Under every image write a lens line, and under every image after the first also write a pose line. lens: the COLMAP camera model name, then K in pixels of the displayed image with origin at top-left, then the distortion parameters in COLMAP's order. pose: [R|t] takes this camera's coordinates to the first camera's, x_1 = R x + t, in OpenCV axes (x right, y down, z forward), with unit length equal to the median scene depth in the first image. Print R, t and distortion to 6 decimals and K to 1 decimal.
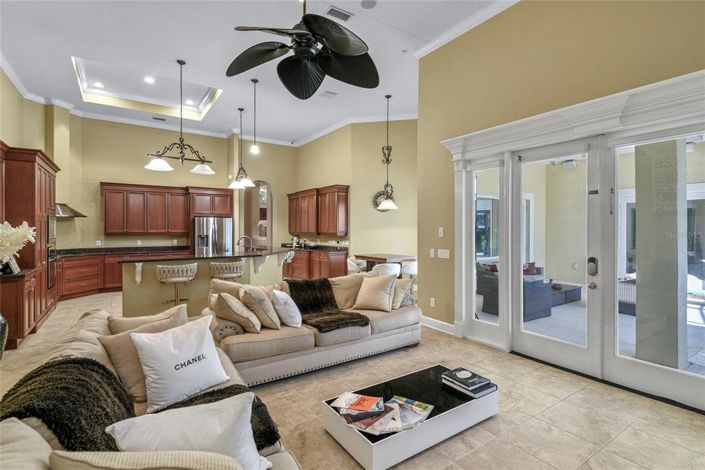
lens RADIAL K [[345.1, 0, 352.8], [0, 345.1, 231.8], [0, 0, 1]] dist [-0.000033, 0.000035]
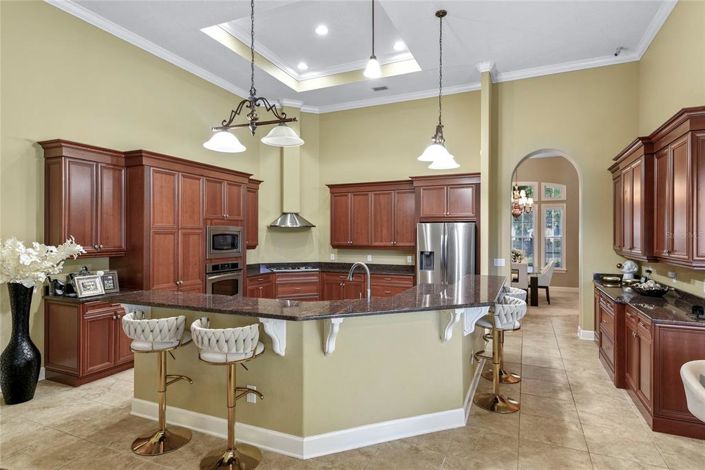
lens RADIAL K [[383.4, 0, 353.6], [0, 383.4, 232.7], [0, 0, 1]] dist [0.020796, 0.000396]
pose [[0.535037, -0.003889, -0.844820, 0.092759], [-0.006800, 0.999937, -0.008910, -0.018894], [0.844801, 0.010512, 0.534977, 0.554629]]
